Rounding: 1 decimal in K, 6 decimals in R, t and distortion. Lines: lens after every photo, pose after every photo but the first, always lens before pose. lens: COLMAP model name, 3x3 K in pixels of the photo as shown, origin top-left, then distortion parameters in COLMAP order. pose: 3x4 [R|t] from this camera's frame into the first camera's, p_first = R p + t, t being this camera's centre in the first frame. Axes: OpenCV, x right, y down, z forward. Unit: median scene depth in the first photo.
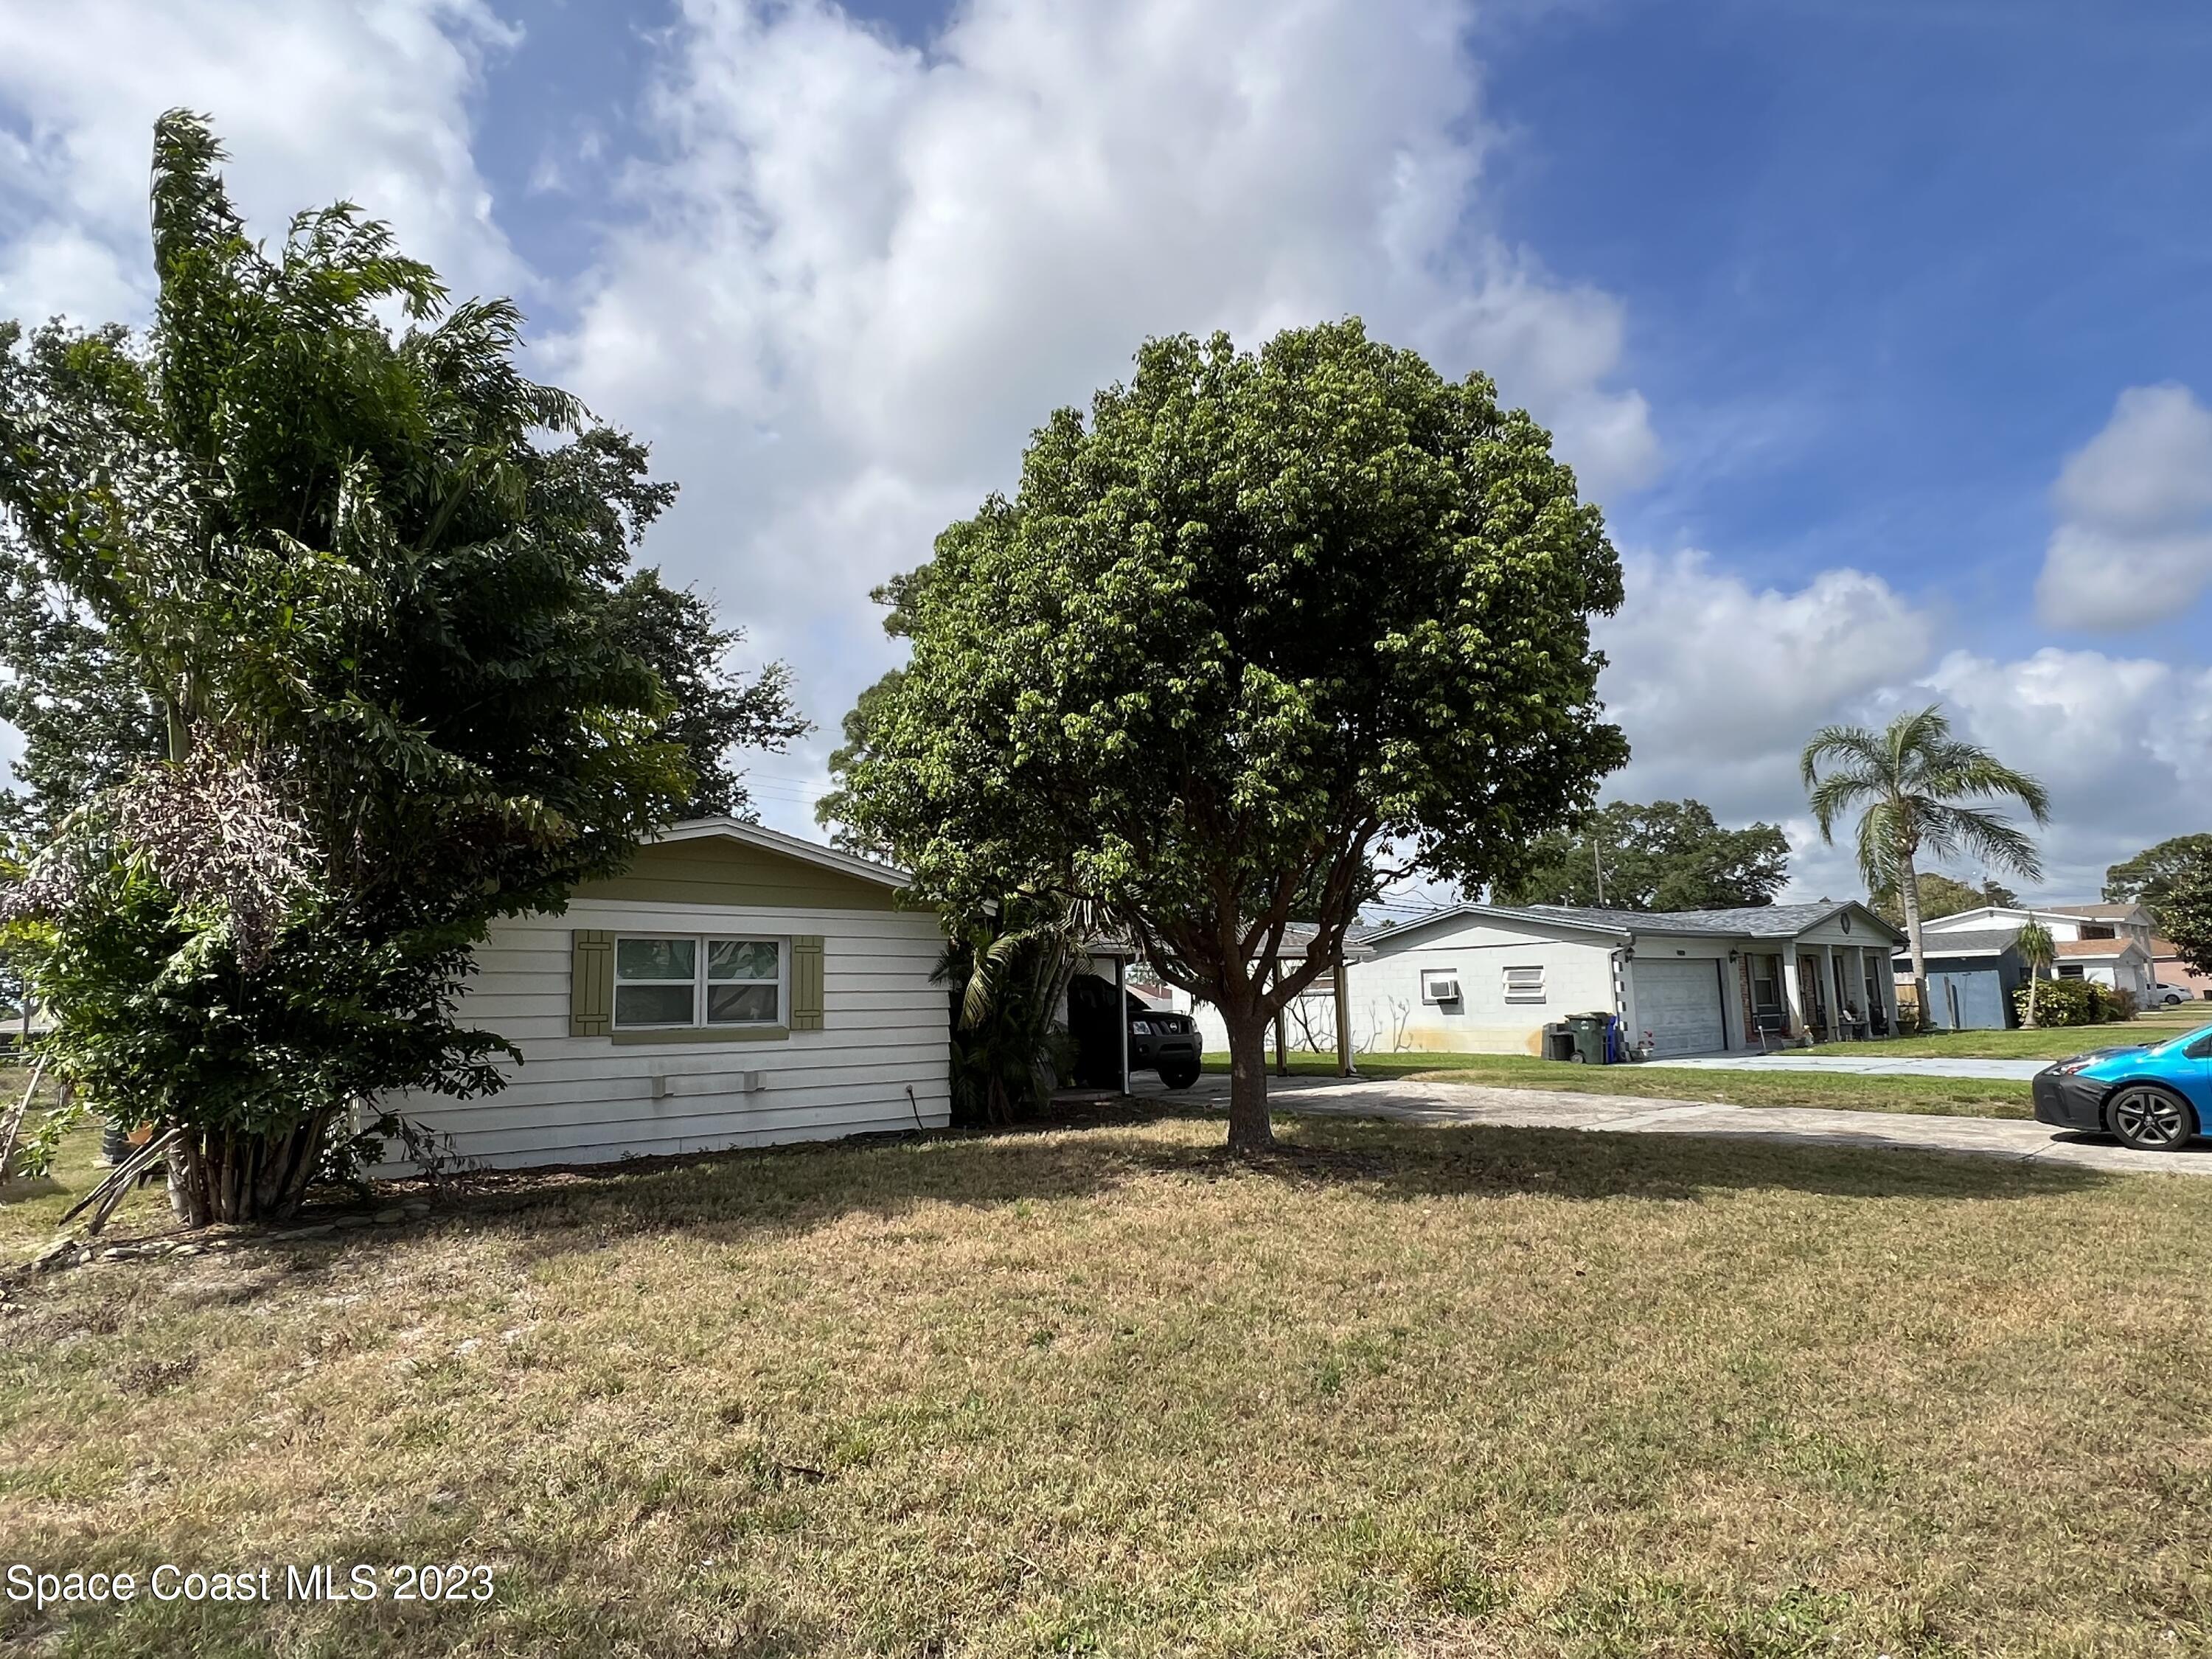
lens RADIAL K [[1309.4, 0, 1105.6], [0, 1309.4, 769.6], [0, 0, 1]] dist [-0.007018, -0.001365]
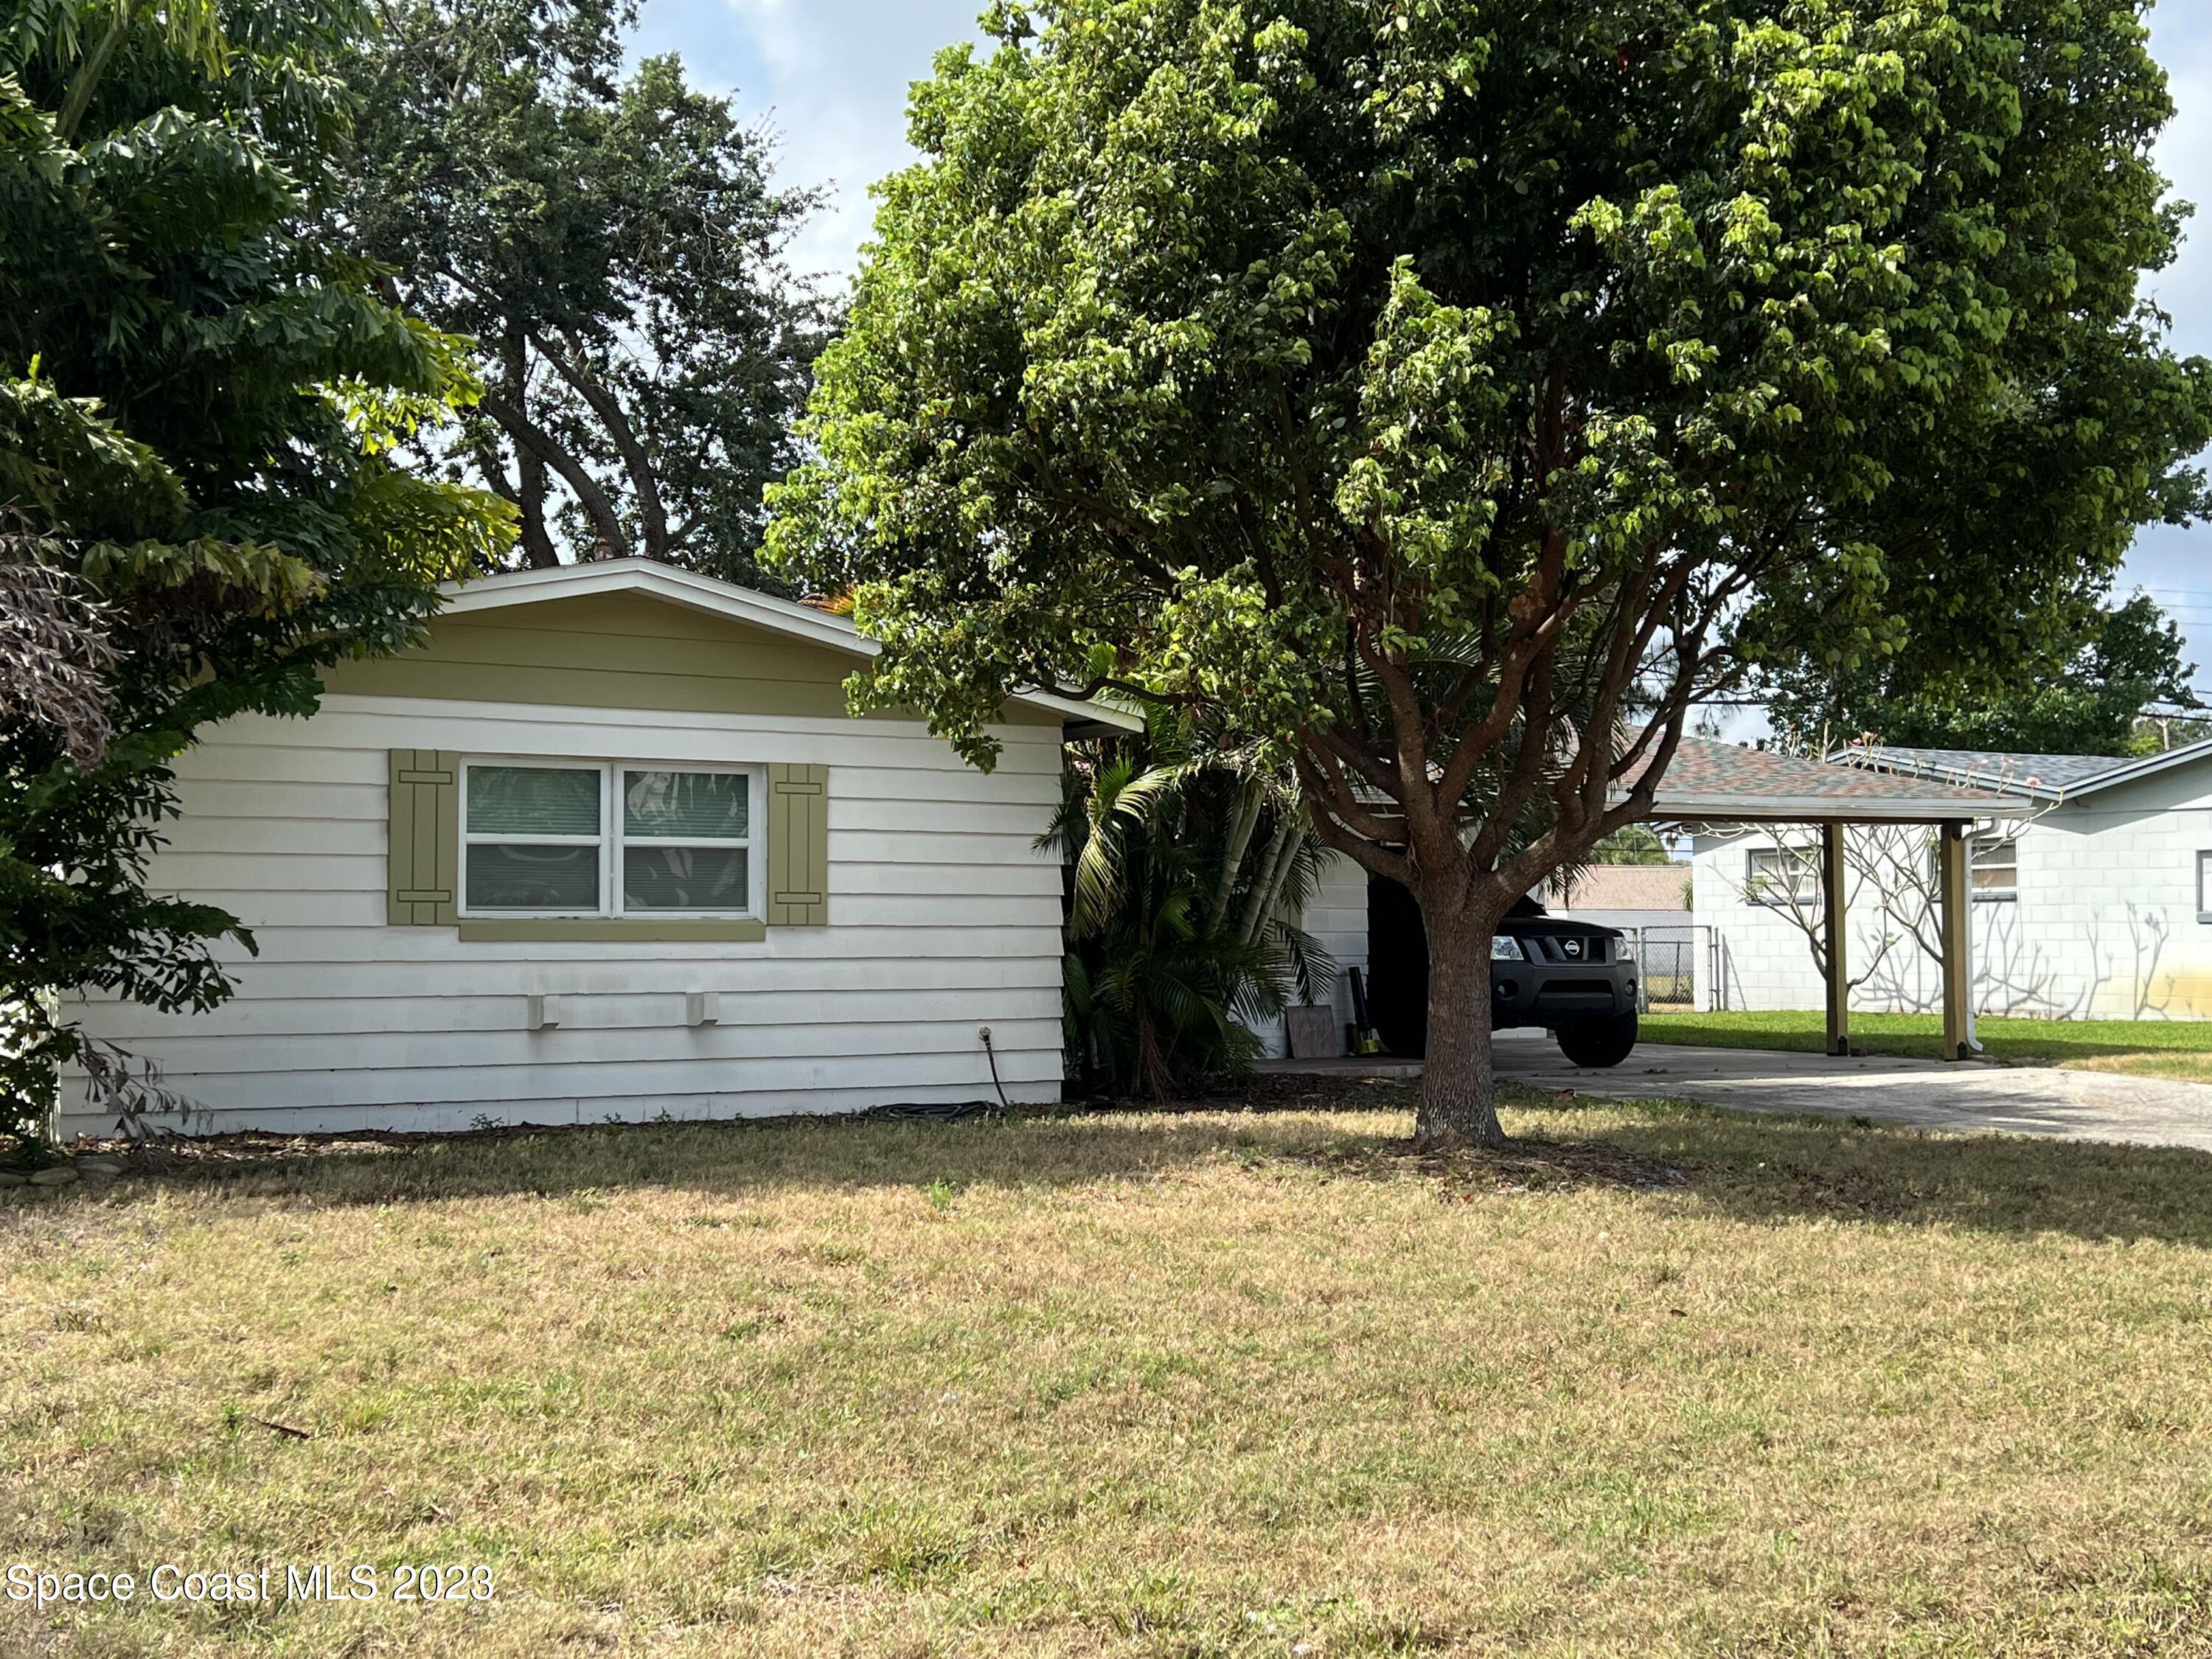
lens RADIAL K [[2637.9, 0, 1106.0], [0, 2637.9, 829.5], [0, 0, 1]] dist [0.161681, -0.812772]
pose [[0.976625, 0.015488, -0.214393, 0.157548], [0.015641, 0.989637, 0.142741, -0.007139], [0.214382, -0.142758, 0.966261, -0.091441]]
